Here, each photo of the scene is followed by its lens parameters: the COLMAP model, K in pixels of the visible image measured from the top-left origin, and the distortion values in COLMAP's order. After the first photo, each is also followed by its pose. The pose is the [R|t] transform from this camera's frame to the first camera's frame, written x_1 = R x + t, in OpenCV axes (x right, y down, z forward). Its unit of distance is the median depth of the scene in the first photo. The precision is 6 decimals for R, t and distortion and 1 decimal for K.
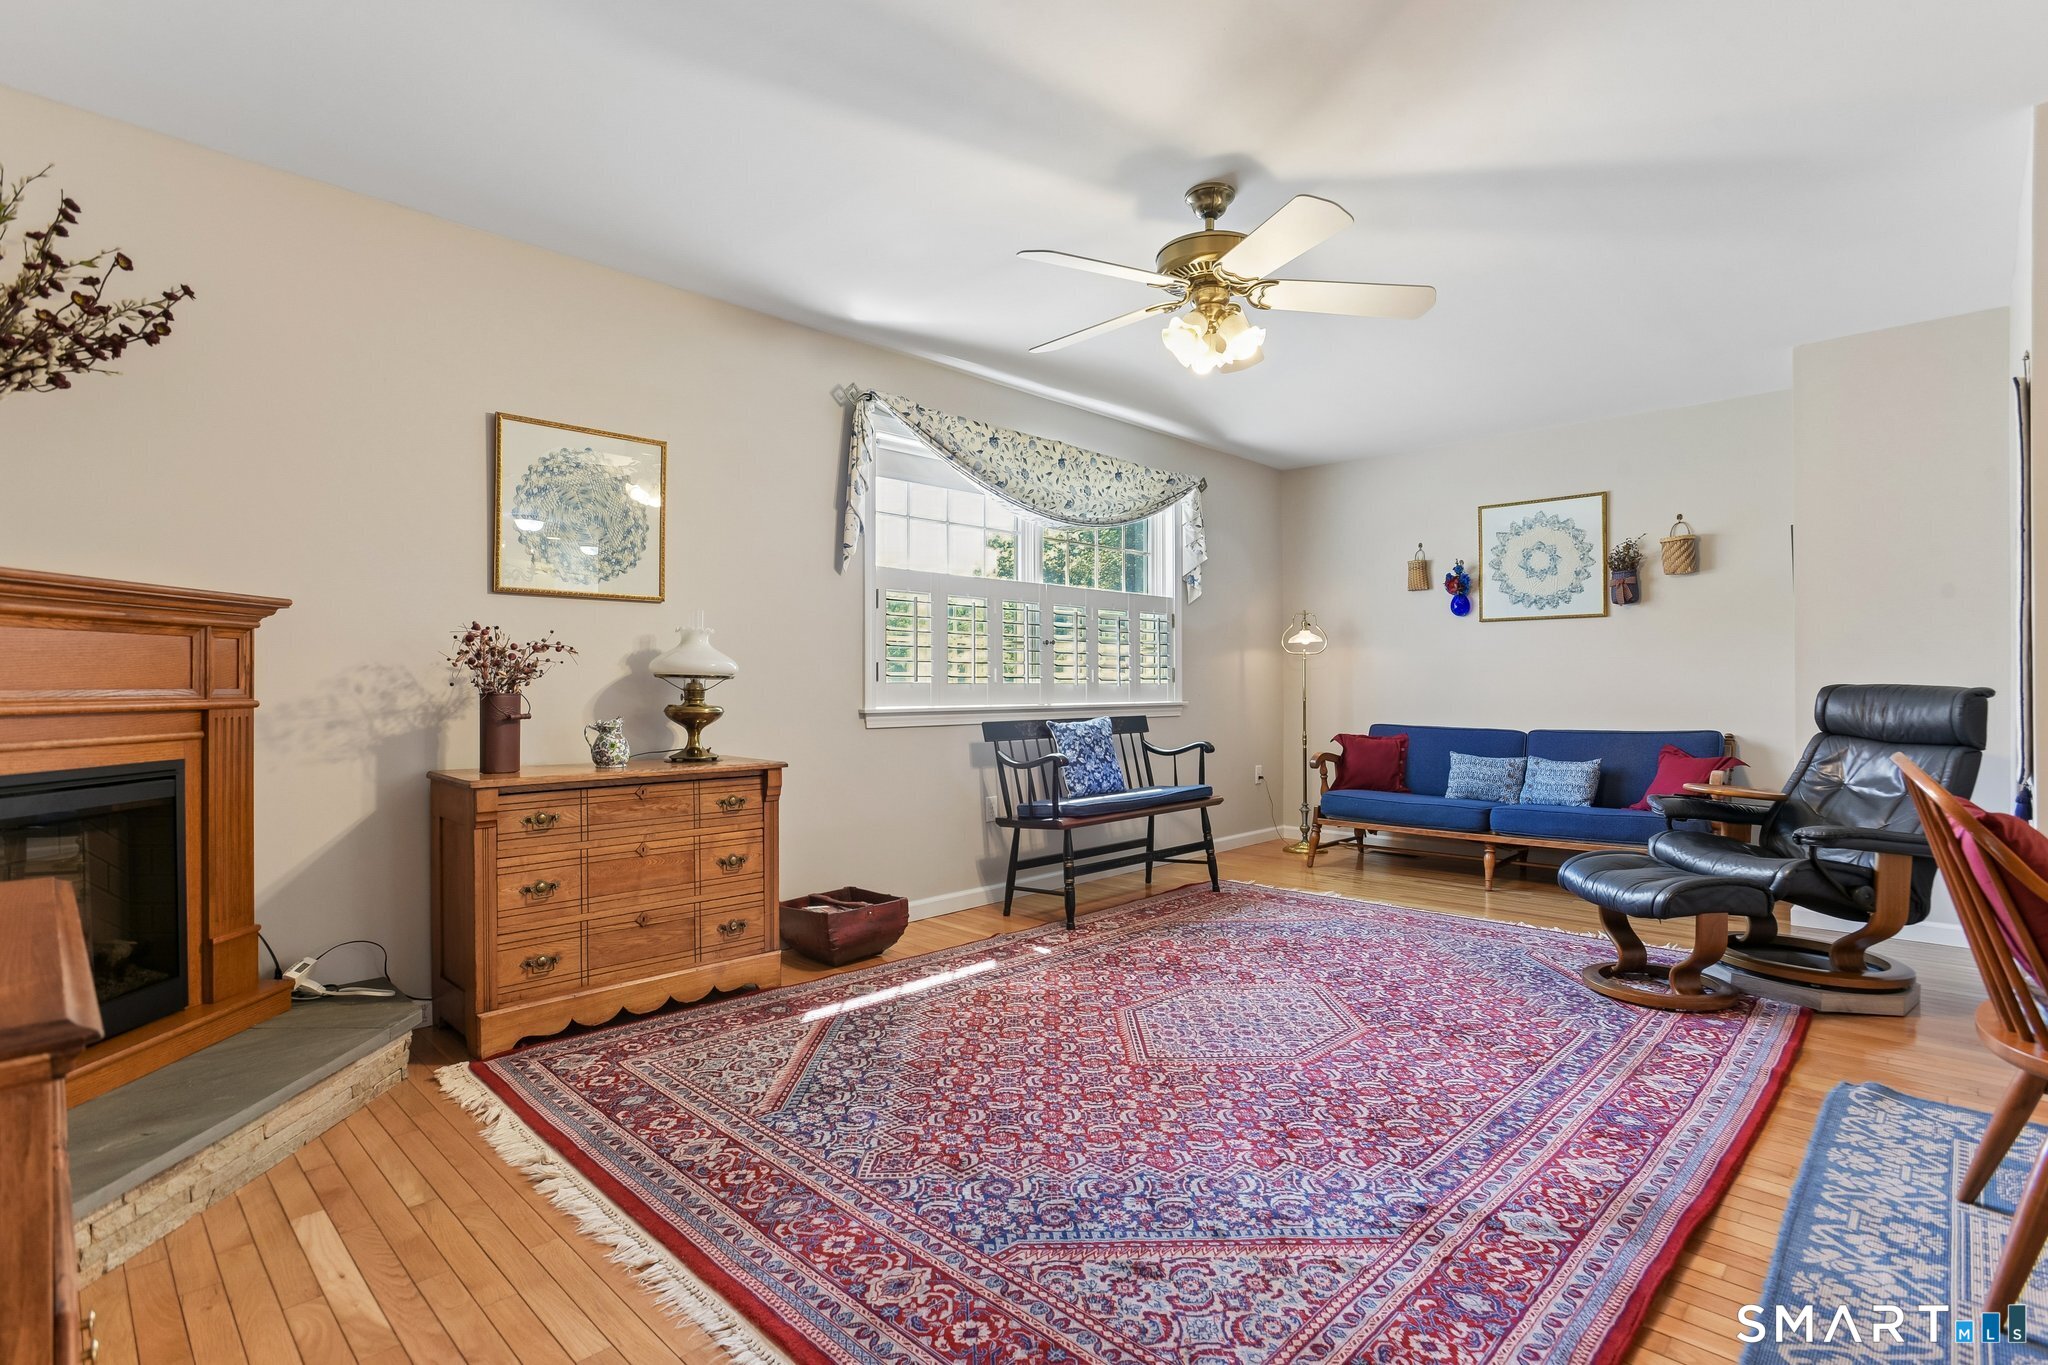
lens RADIAL K [[992.3, 0, 1003.6], [0, 992.3, 686.7], [0, 0, 1]] dist [-0.034587, 0.012074]
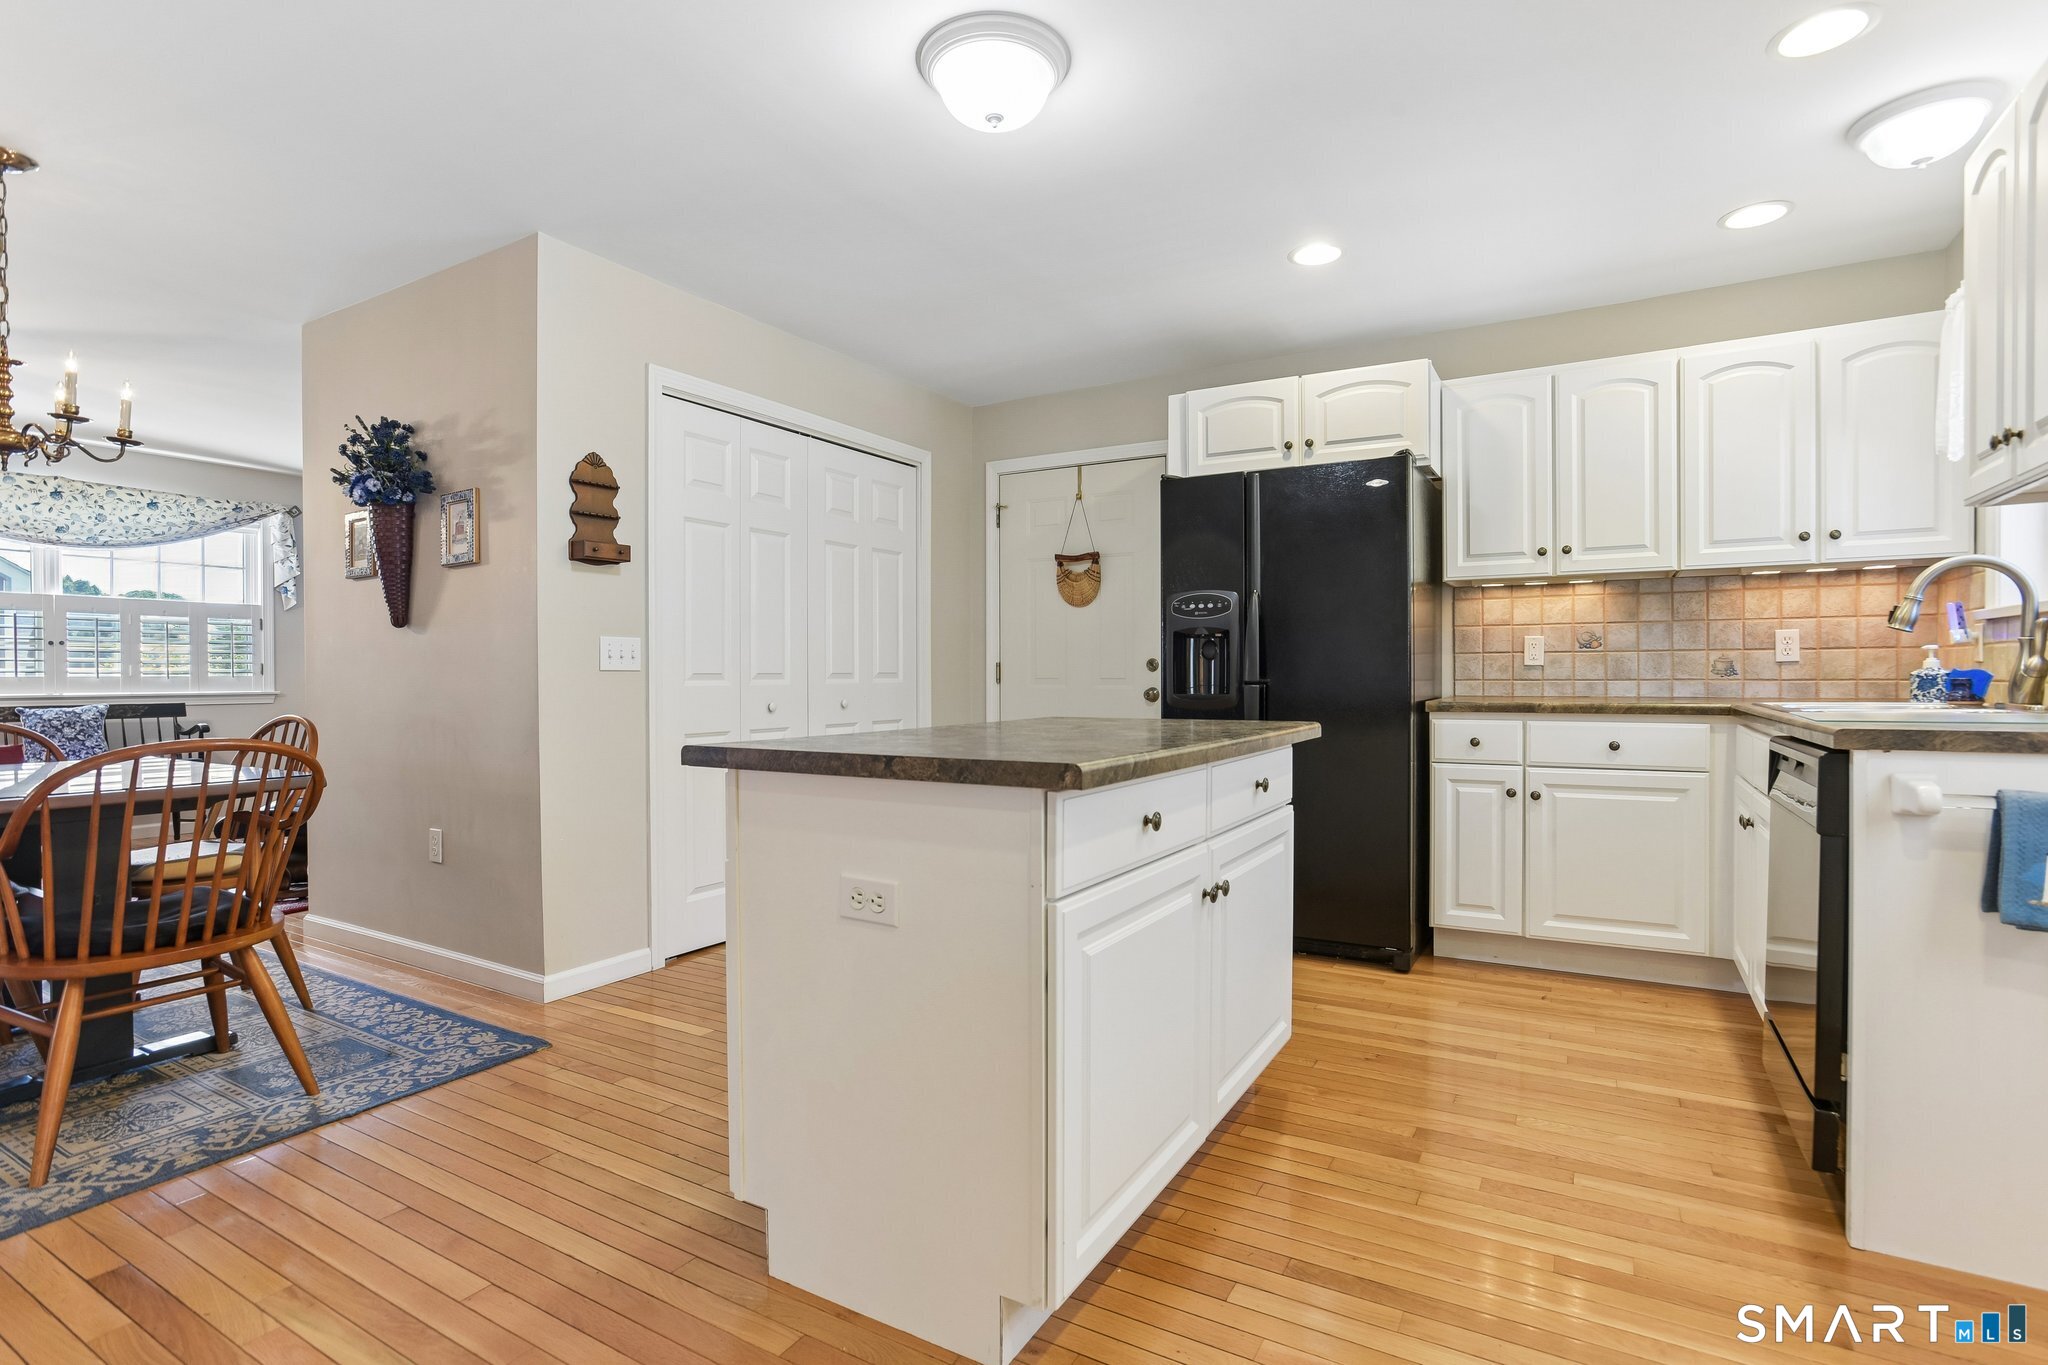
lens RADIAL K [[992.3, 0, 1036.9], [0, 992.3, 690.3], [0, 0, 1]] dist [-0.034587, 0.012074]
pose [[0.969370, 0.002009, 0.245595, 1.591346], [-0.007366, 0.999755, 0.020894, -0.035547], [-0.245493, -0.022063, 0.969147, -0.811650]]
